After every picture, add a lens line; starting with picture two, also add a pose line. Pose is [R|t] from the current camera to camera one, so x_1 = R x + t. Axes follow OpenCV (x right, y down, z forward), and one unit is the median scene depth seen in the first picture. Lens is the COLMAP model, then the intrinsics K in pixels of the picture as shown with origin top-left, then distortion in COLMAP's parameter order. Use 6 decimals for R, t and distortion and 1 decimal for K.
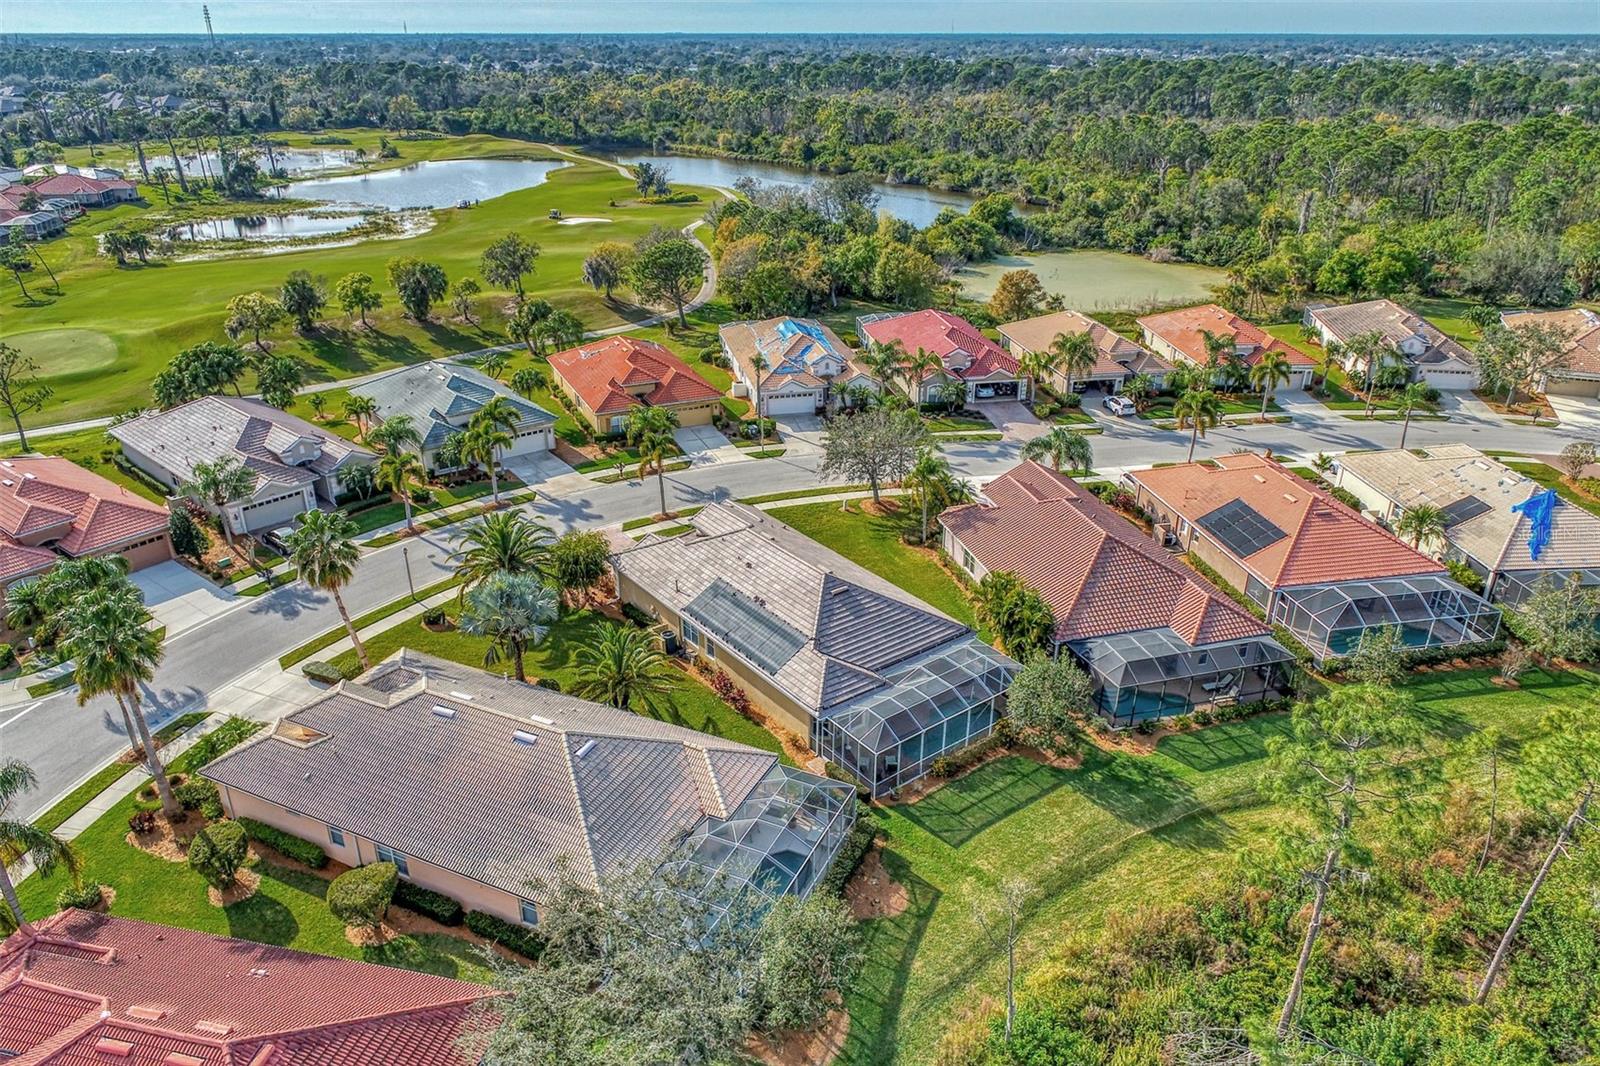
lens RADIAL K [[1071.9, 0, 800.0], [0, 1071.9, 533.0], [0, 0, 1]] dist [-0.006478, 0.002432]
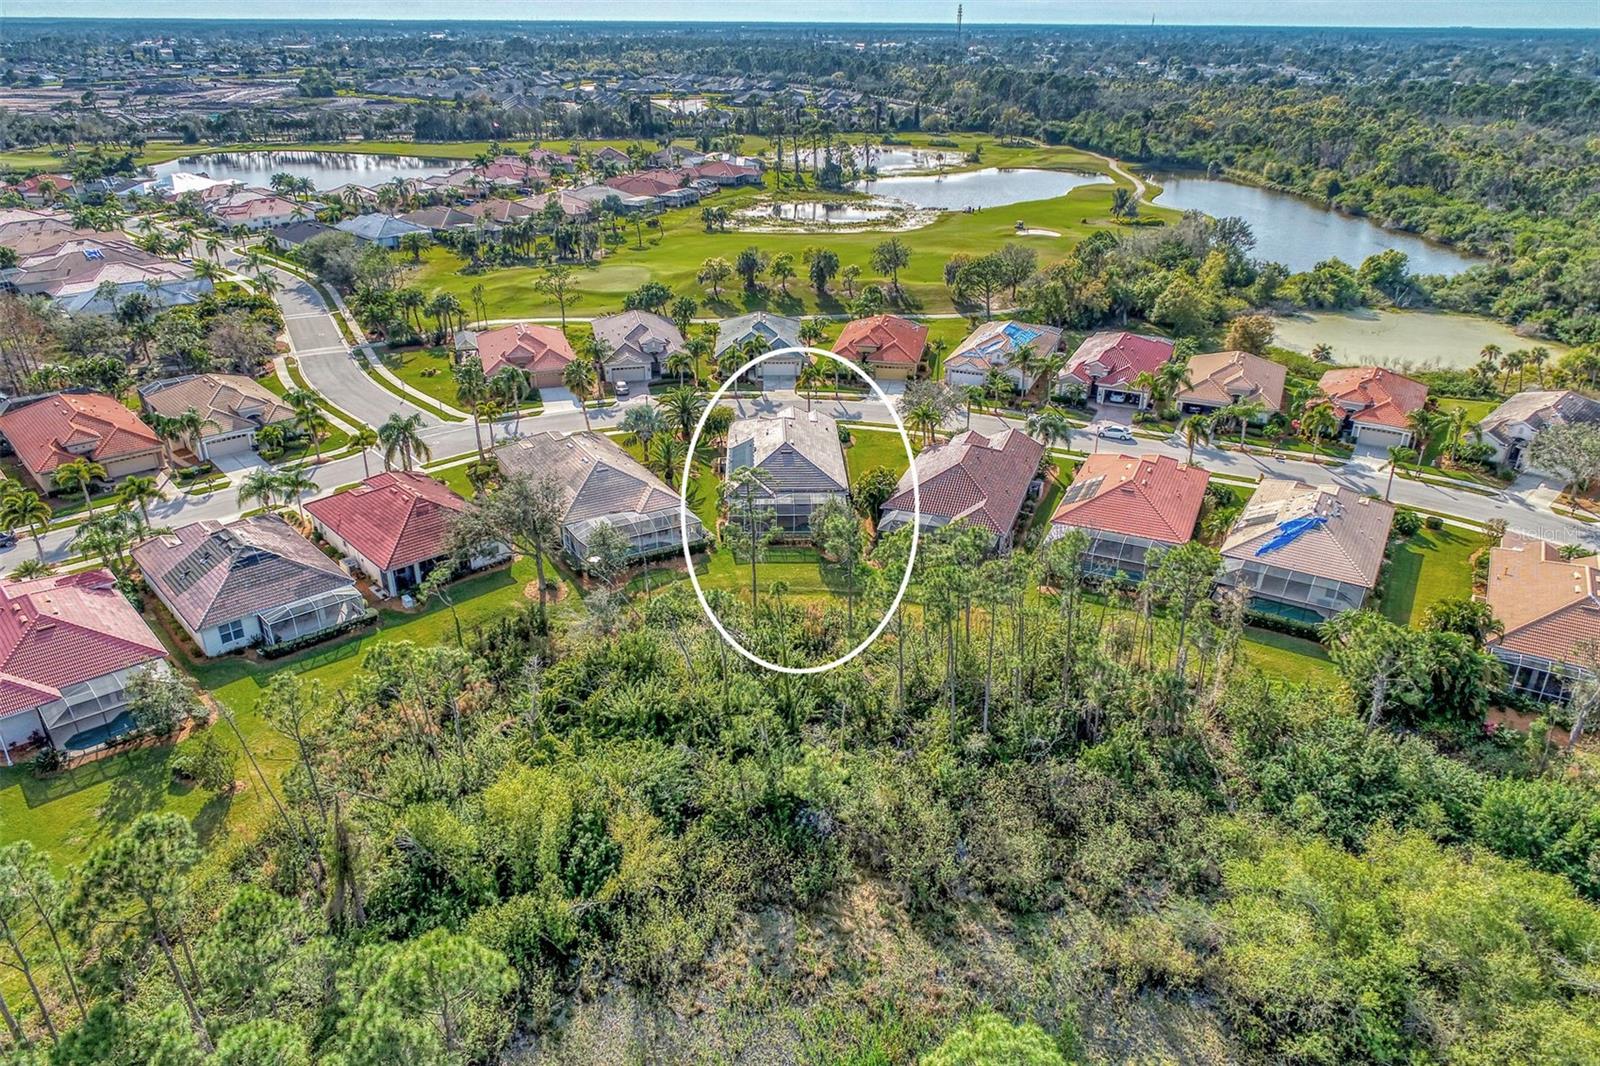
lens RADIAL K [[1071.9, 0, 800.0], [0, 1071.9, 533.0], [0, 0, 1]] dist [-0.006478, 0.002432]
pose [[0.823153, 0.247982, -0.510808, 0.271199], [-0.245980, 0.966535, 0.072833, 0.012817], [0.511775, 0.065696, 0.856604, -0.144532]]
